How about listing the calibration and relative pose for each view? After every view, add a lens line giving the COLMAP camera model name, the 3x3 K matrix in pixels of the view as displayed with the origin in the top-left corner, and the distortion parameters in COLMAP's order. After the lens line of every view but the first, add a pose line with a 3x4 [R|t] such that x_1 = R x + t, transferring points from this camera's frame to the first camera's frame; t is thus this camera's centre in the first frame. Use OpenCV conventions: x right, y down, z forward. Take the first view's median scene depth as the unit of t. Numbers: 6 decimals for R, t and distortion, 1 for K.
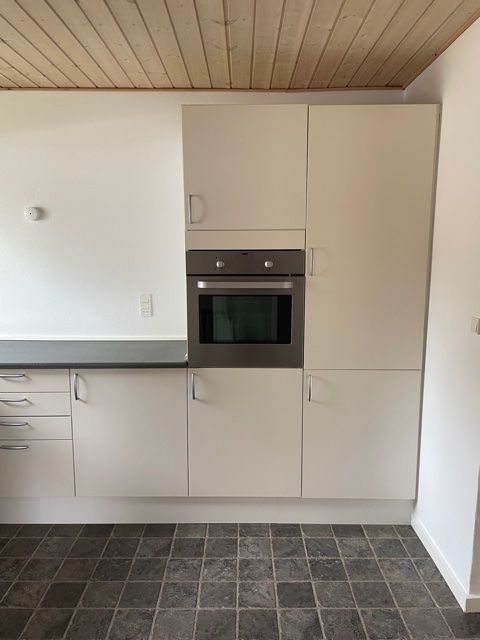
lens RADIAL K [[486.1, 0, 241.6], [0, 486.1, 316.0], [0, 0, 1]] dist [-0.003595, -0.001851]
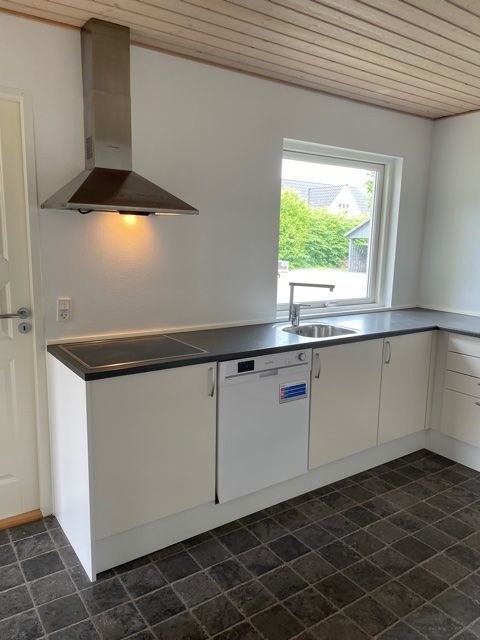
lens RADIAL K [[486.1, 0, 241.1], [0, 486.1, 323.8], [0, 0, 1]] dist [-0.003595, -0.001851]
pose [[0.574108, 0.167949, -0.801370, 0.365124], [-0.133266, 0.984853, 0.110930, -0.037205], [0.807862, 0.043110, 0.587794, 0.232495]]
